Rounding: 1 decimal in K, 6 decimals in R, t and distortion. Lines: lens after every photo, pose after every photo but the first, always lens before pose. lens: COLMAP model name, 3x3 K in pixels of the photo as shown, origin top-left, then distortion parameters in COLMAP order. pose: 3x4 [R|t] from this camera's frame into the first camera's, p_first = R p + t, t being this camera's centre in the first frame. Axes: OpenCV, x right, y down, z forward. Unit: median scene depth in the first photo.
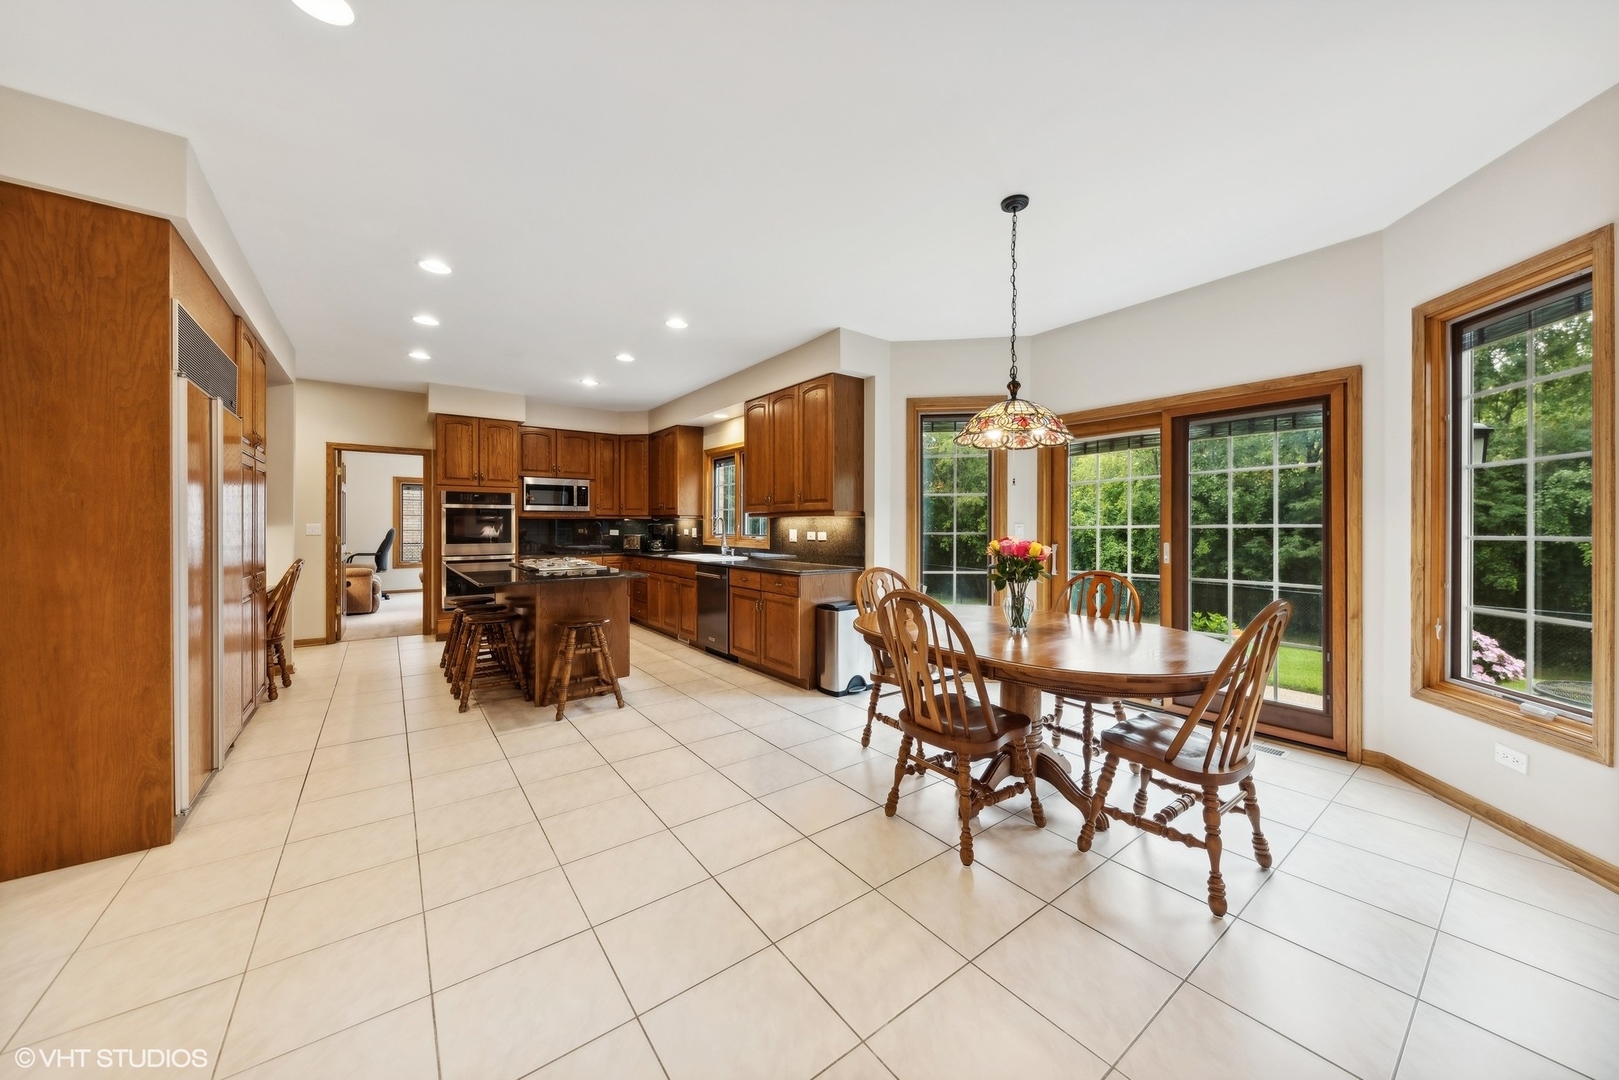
lens RADIAL K [[583.6, 0, 858.7], [0, 583.6, 521.9], [0, 0, 1]] dist [0.007034, -0.001016]
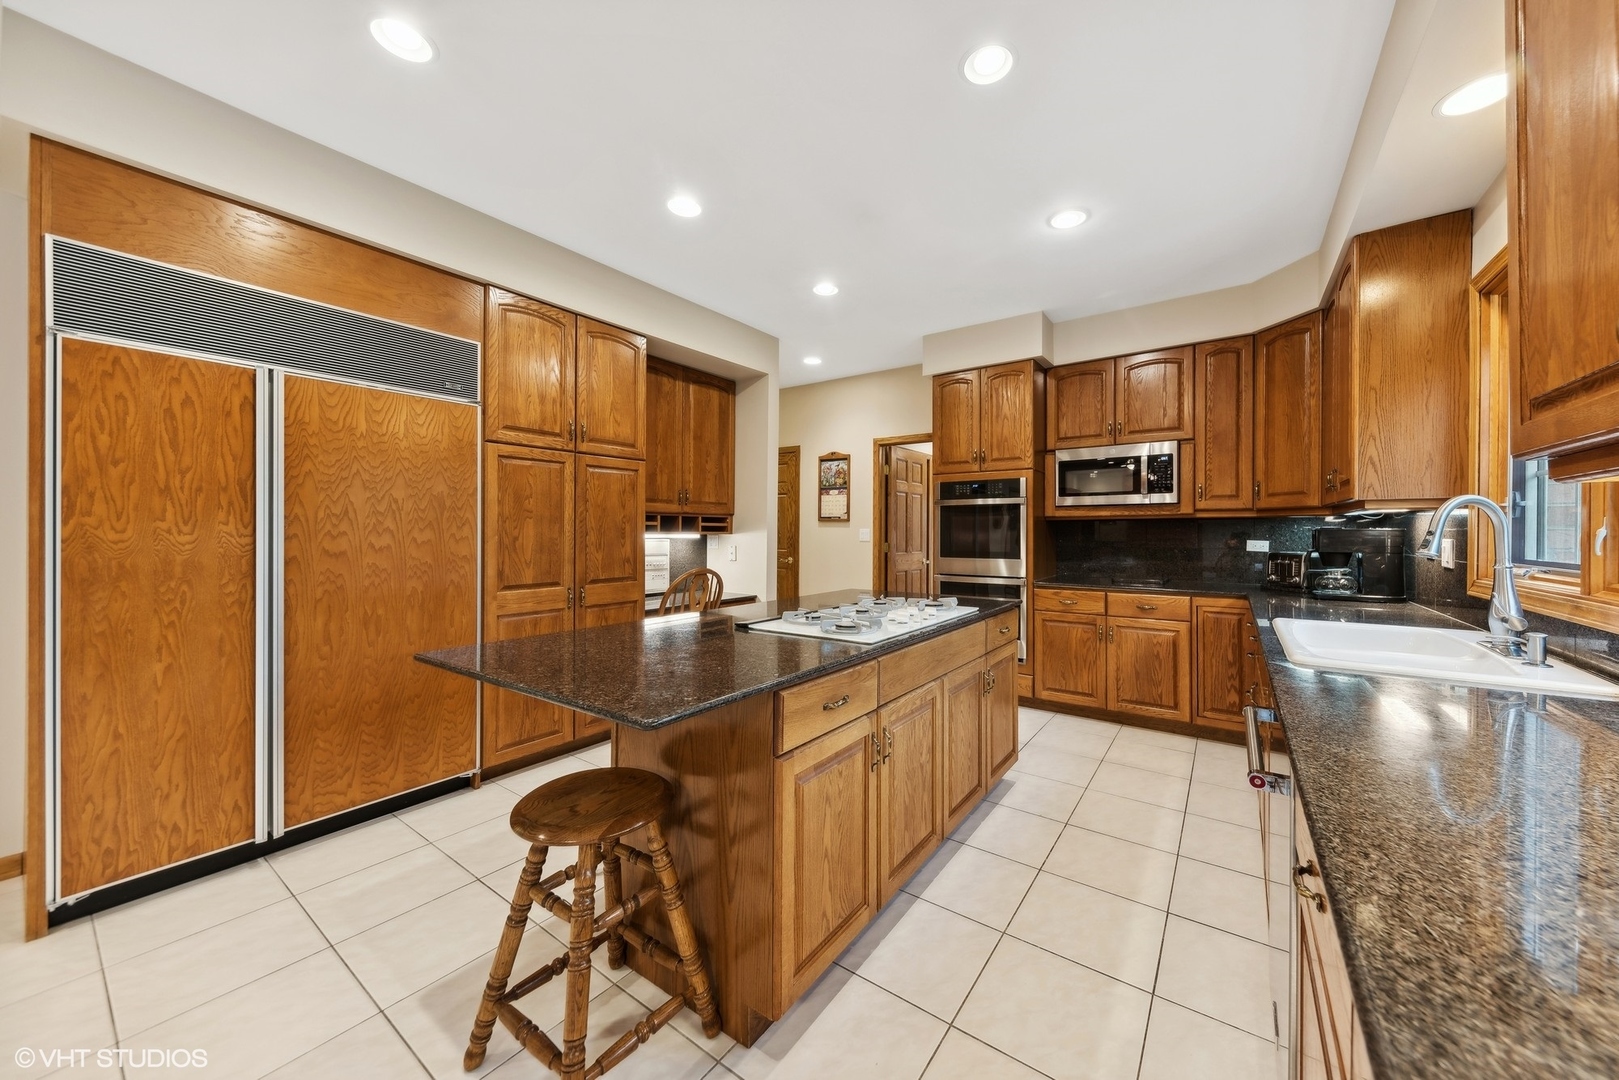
lens RADIAL K [[583.6, 0, 811.5], [0, 583.6, 533.0], [0, 0, 1]] dist [0.007034, -0.001016]
pose [[0.257426, 0.001590, -0.966297, -0.064990], [0.003588, 0.999990, 0.002601, 0.005862], [0.966291, -0.004137, 0.257418, 0.652011]]
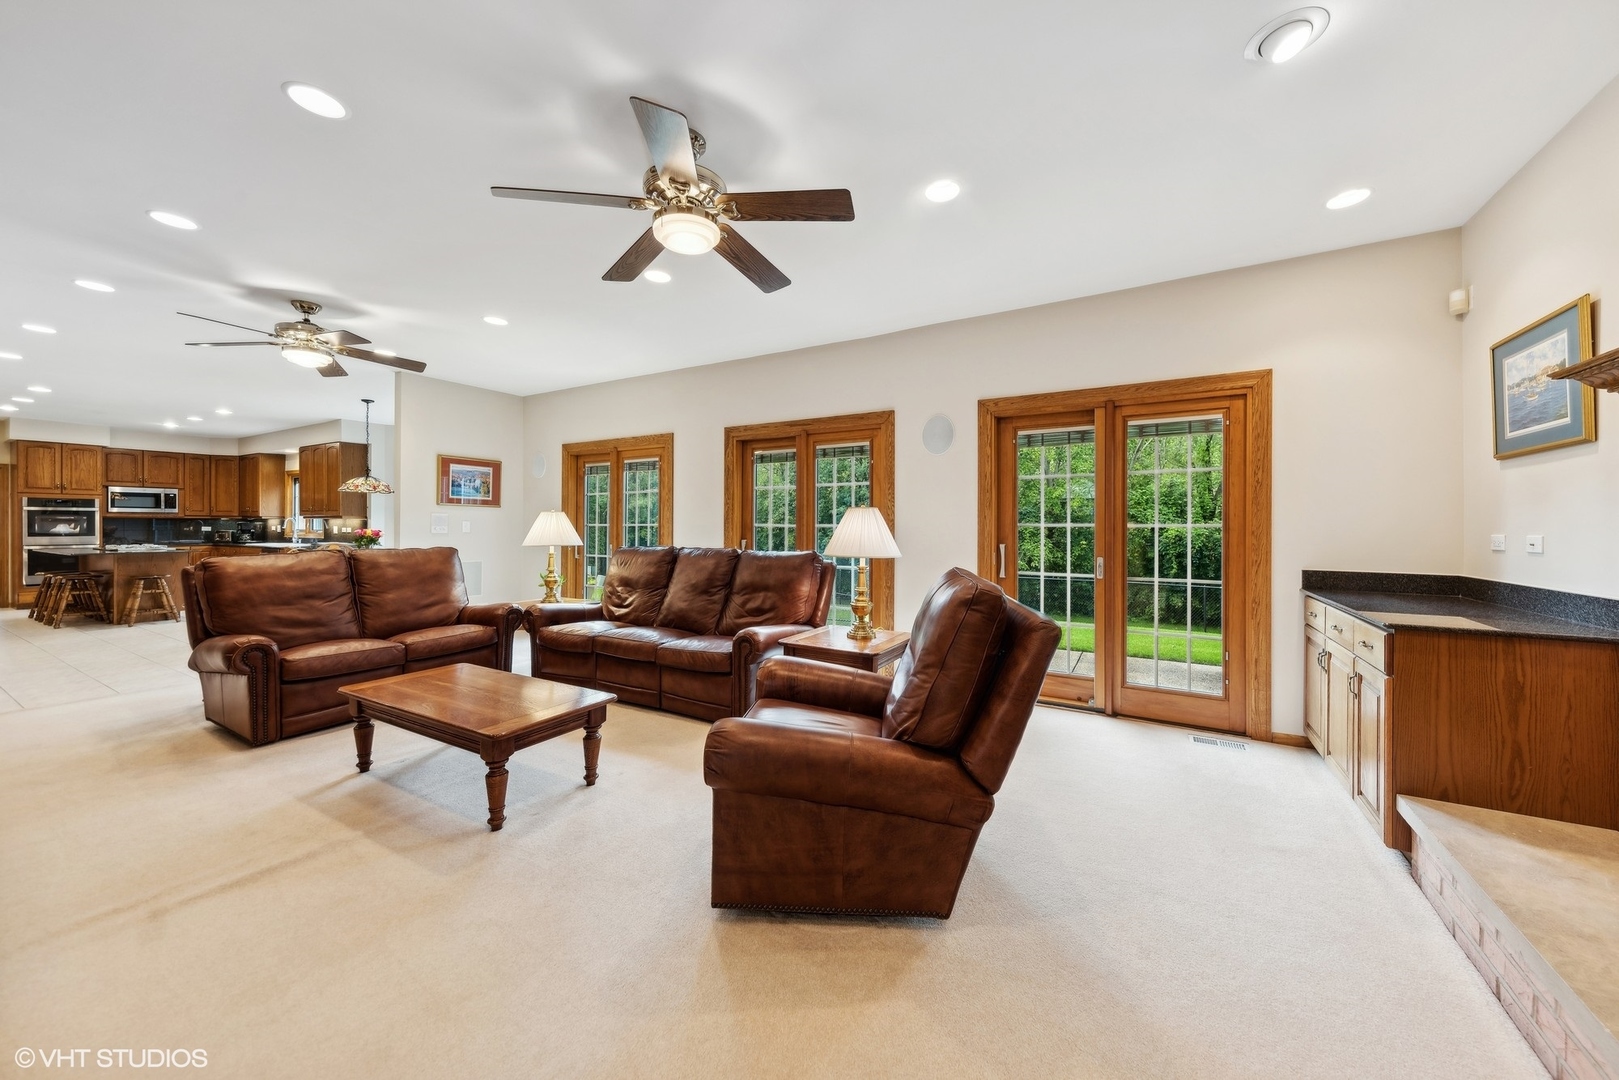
lens RADIAL K [[583.6, 0, 847.7], [0, 583.6, 523.6], [0, 0, 1]] dist [0.007034, -0.001016]
pose [[0.932400, 0.003415, 0.361411, 0.547838], [-0.004822, 0.999984, 0.002991, -0.005284], [-0.361395, -0.004531, 0.932402, -0.916553]]
